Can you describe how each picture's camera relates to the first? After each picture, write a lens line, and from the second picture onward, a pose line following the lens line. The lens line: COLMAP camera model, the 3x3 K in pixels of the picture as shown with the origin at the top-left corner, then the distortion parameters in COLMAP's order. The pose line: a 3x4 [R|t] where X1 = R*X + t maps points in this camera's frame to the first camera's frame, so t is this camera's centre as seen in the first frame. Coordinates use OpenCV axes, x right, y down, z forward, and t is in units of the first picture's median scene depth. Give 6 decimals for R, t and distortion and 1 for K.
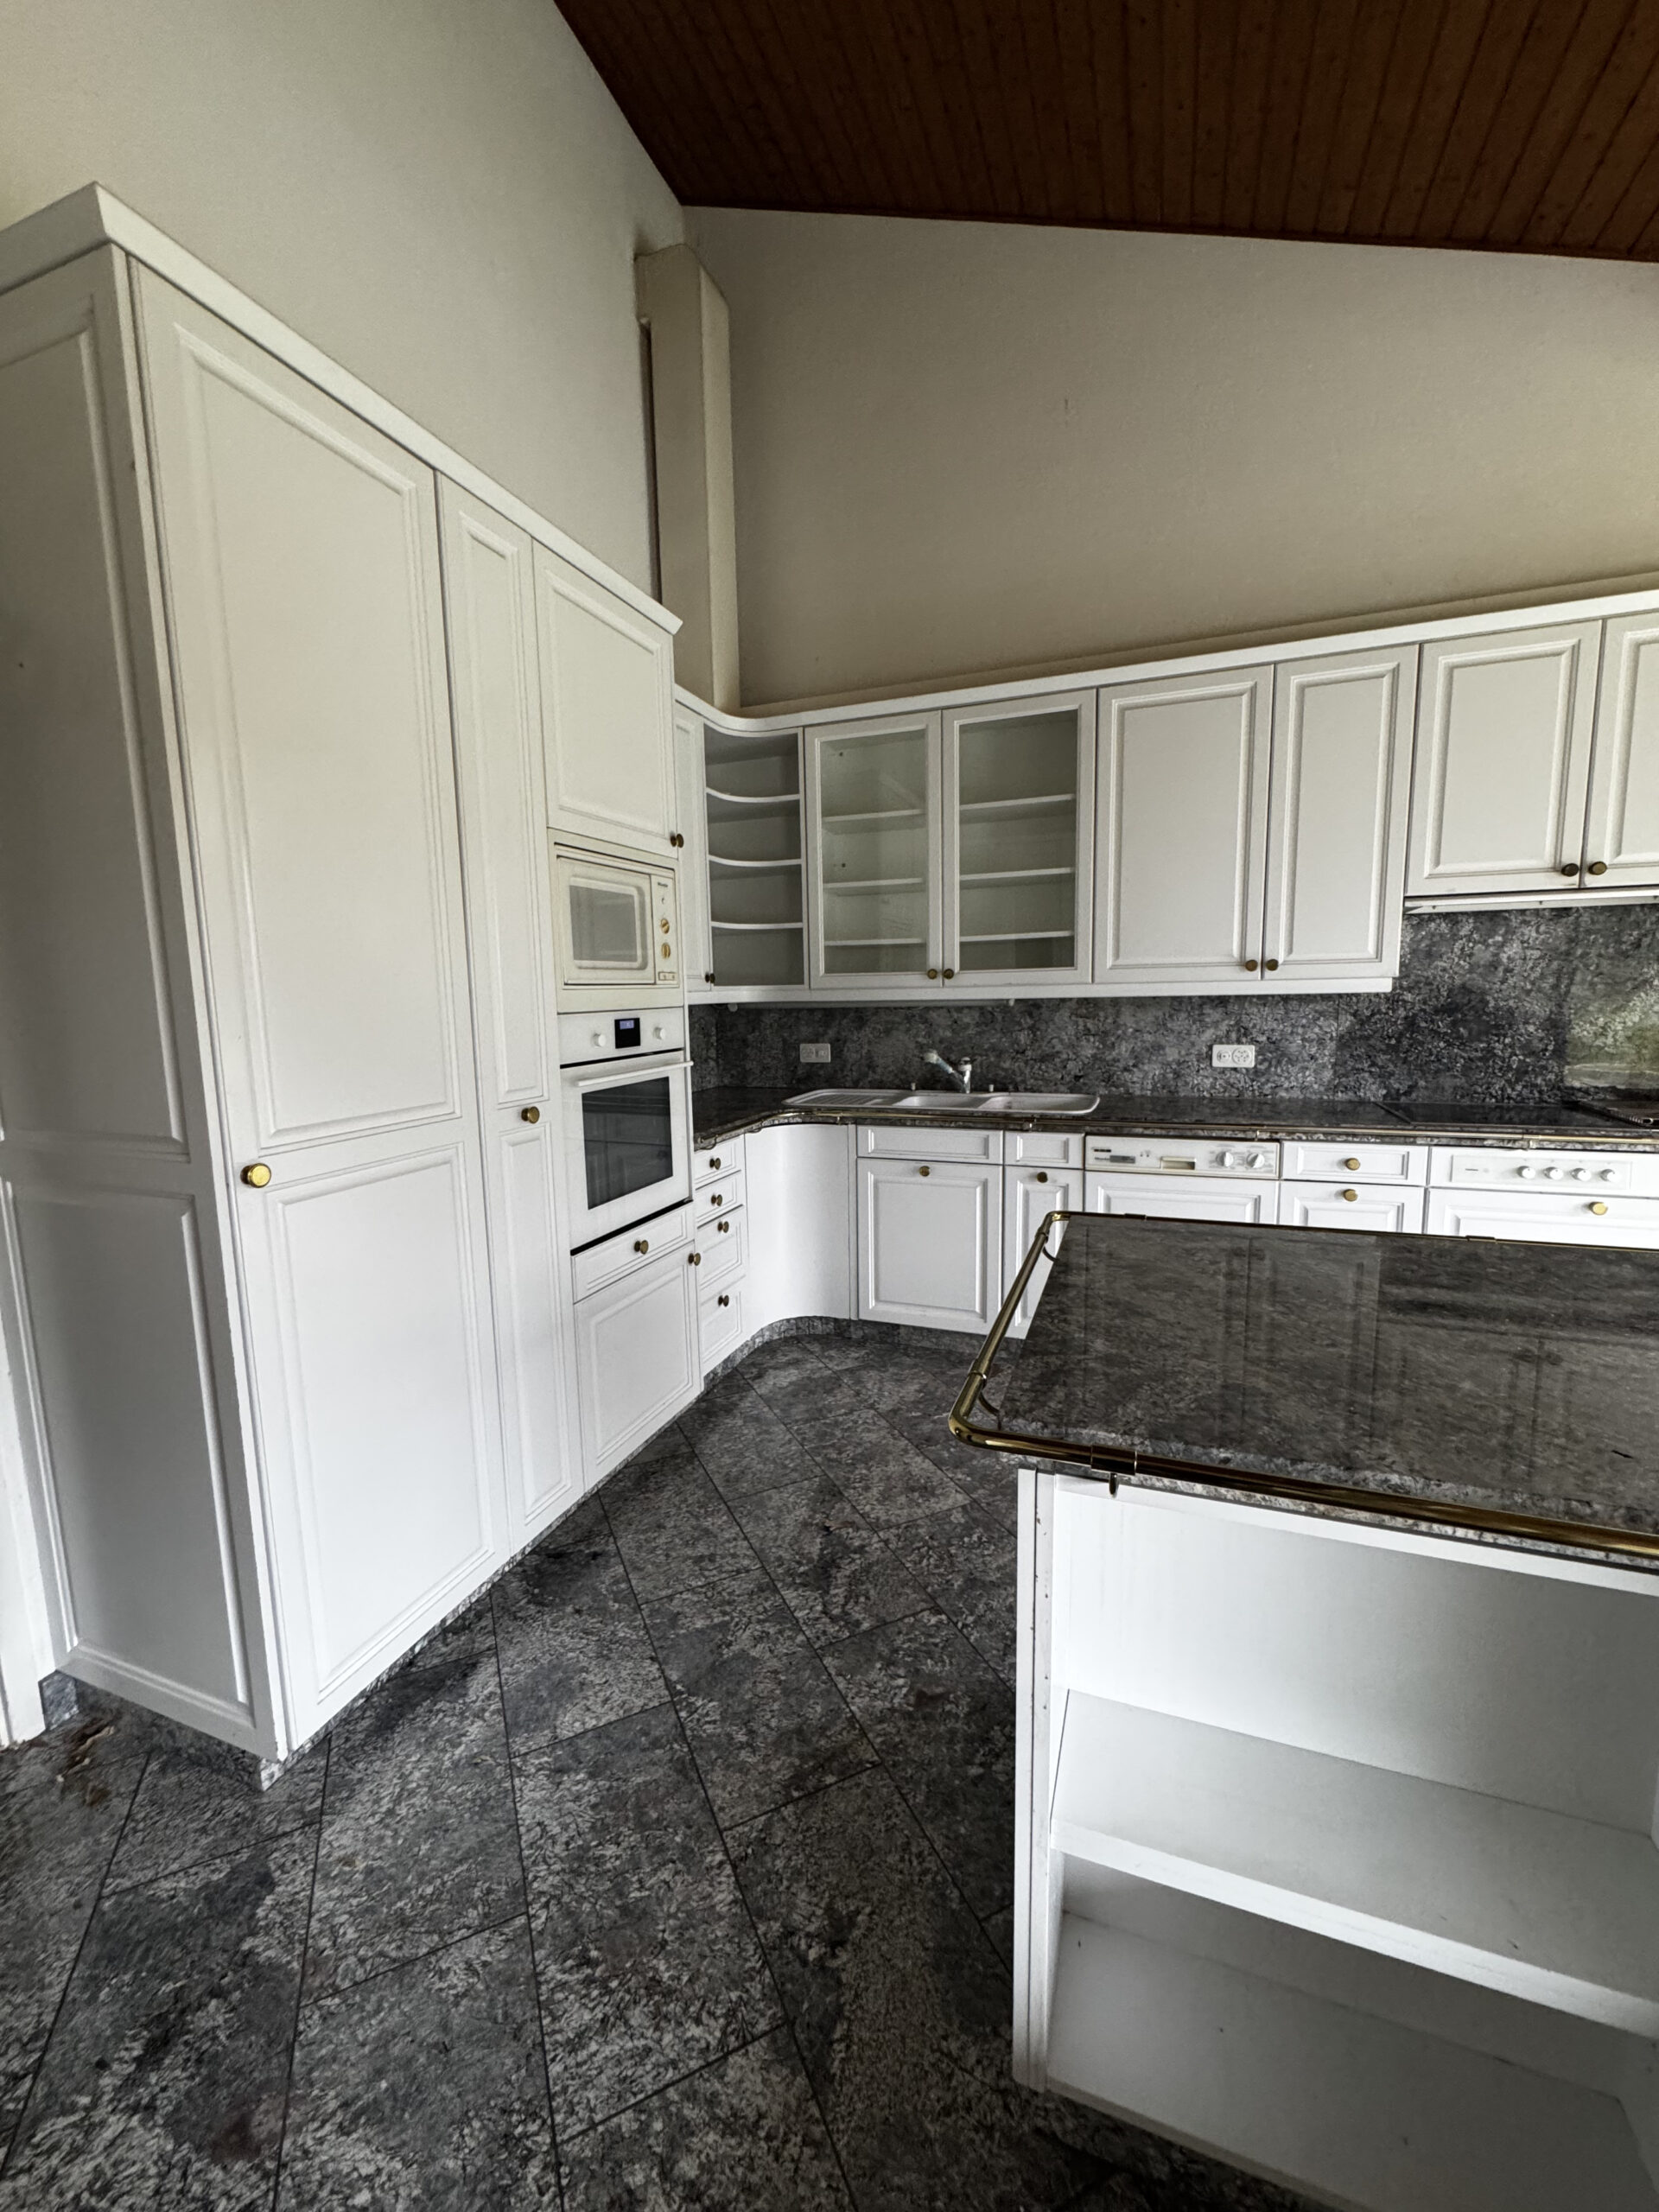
lens RADIAL K [[887.5, 0, 829.5], [0, 887.5, 1106.0], [0, 0, 1]] dist [-0.000754, -0.000262]
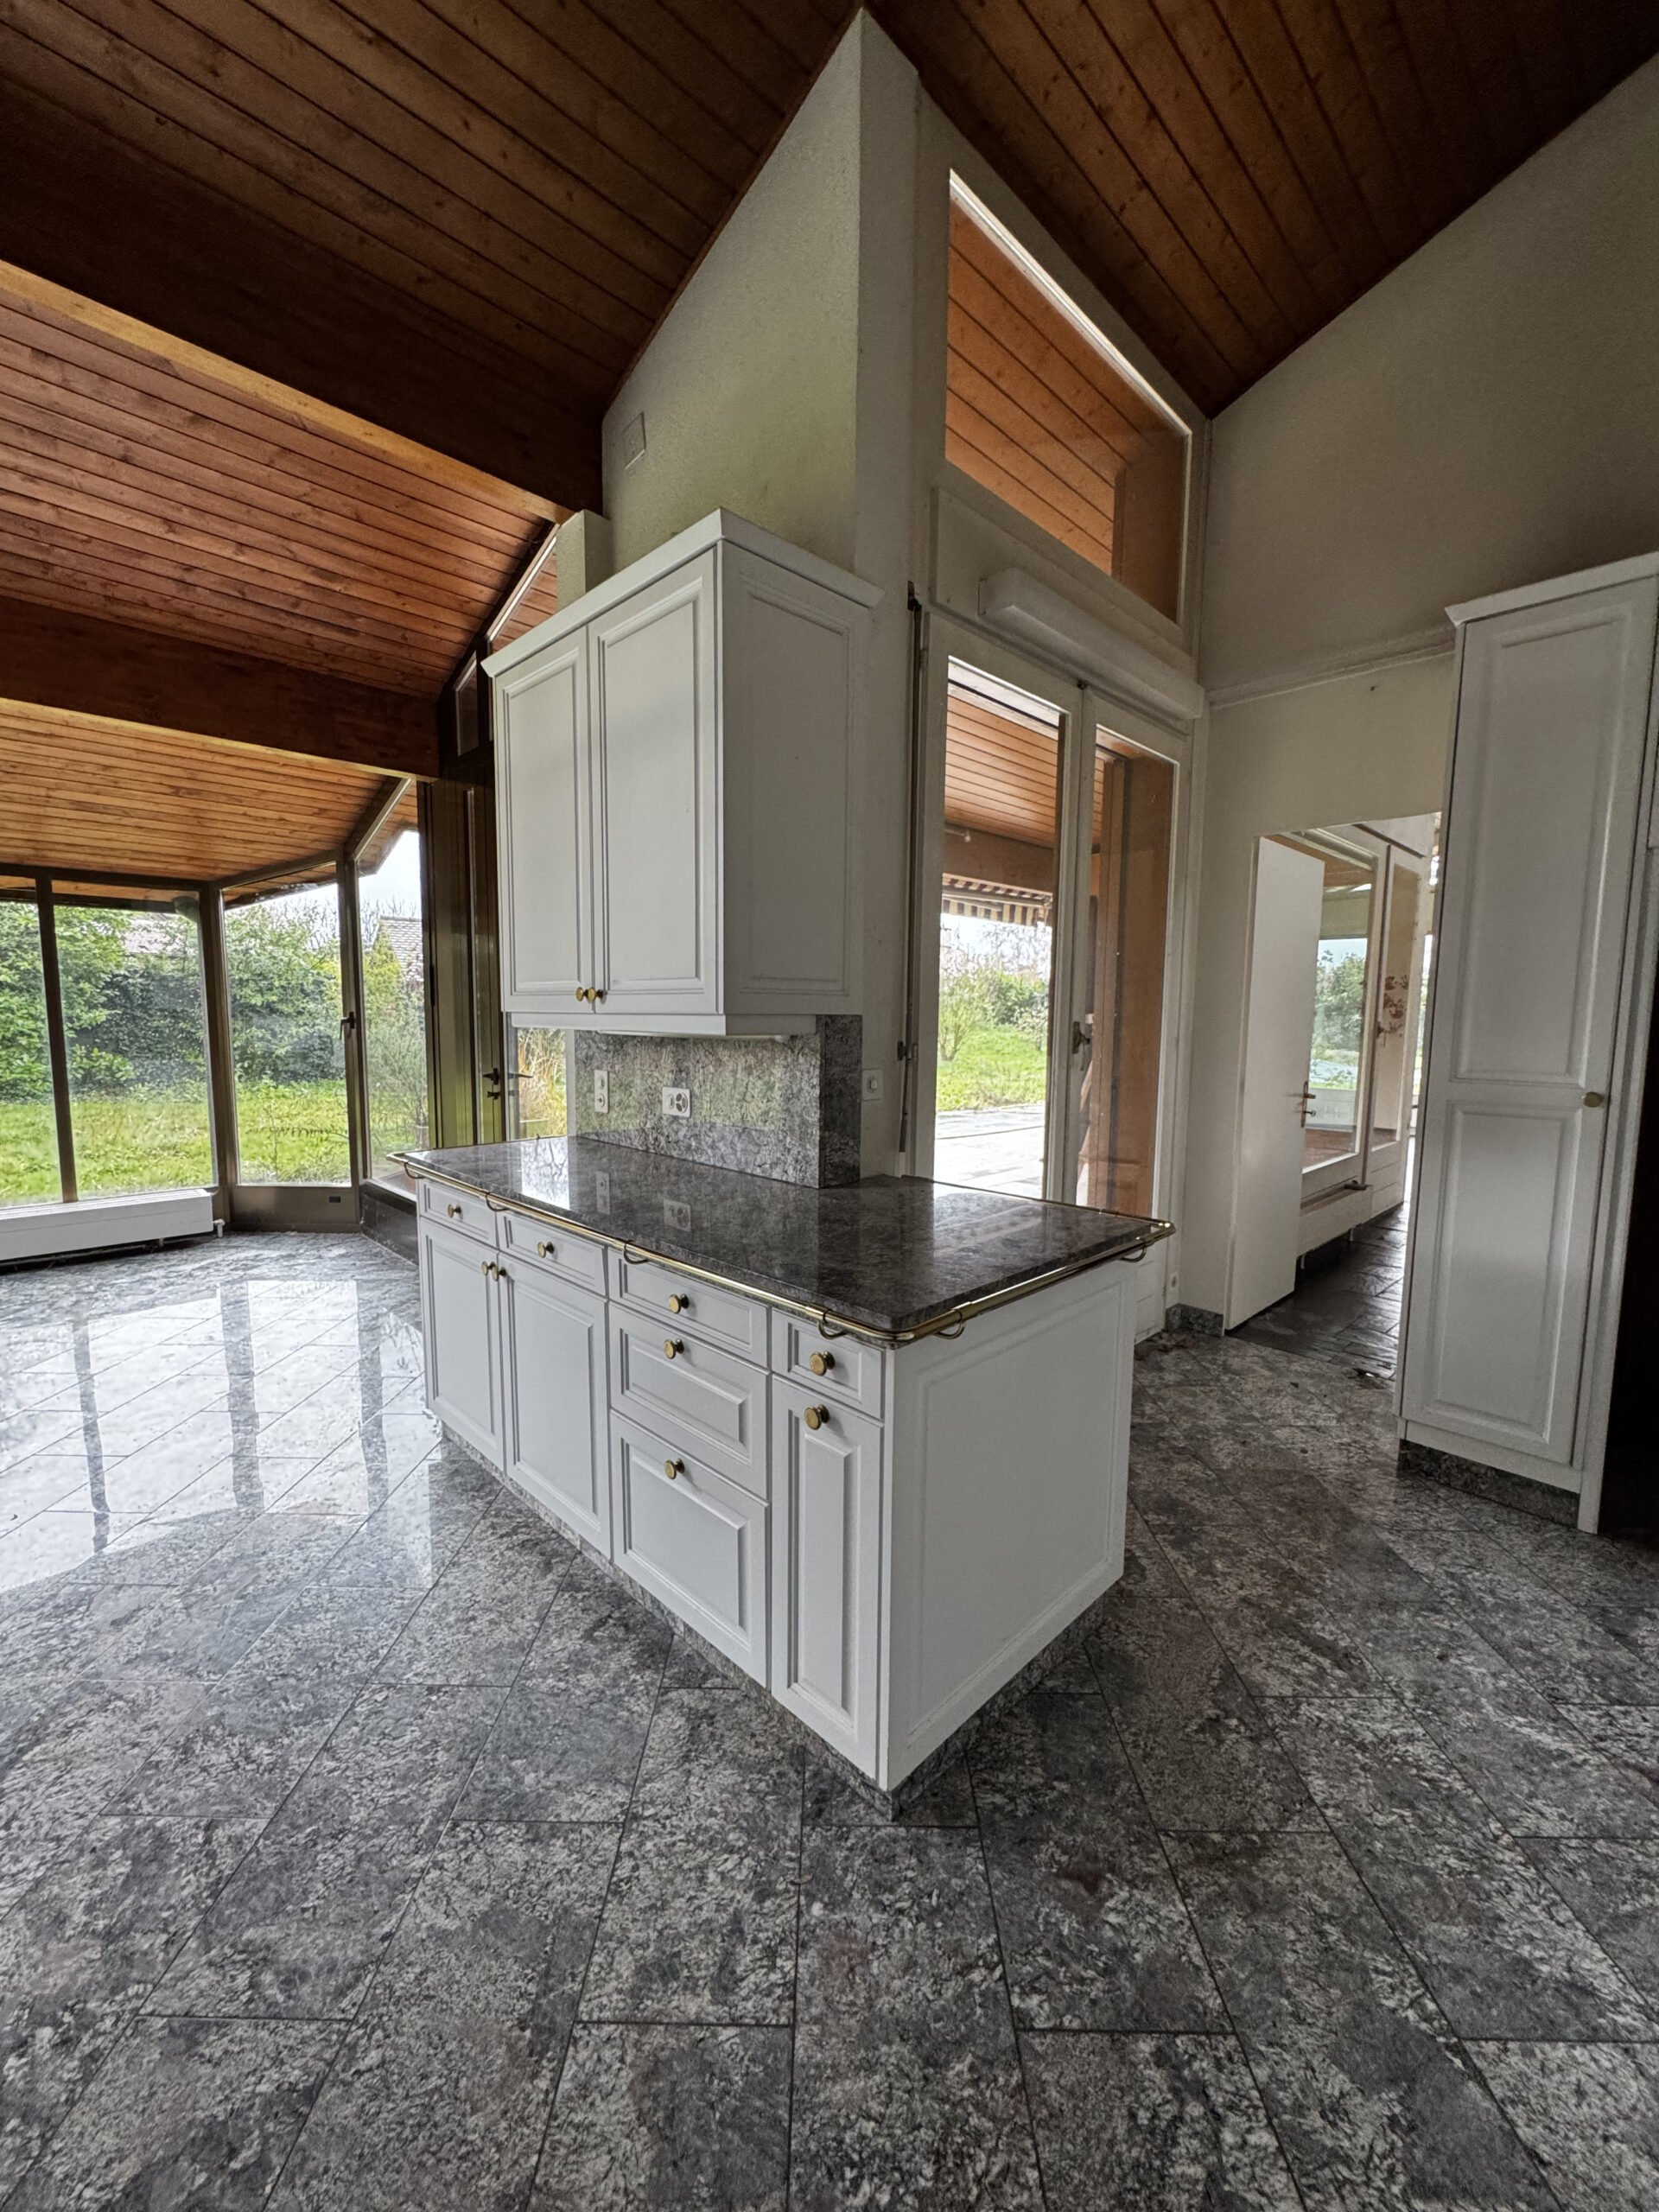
lens RADIAL K [[887.5, 0, 829.5], [0, 887.5, 1106.0], [0, 0, 1]] dist [-0.000754, -0.000262]
pose [[-0.907046, -0.033230, 0.419719, 0.003417], [0.063887, 0.974474, 0.215216, -0.234082], [-0.416157, 0.222026, -0.881770, 1.717681]]
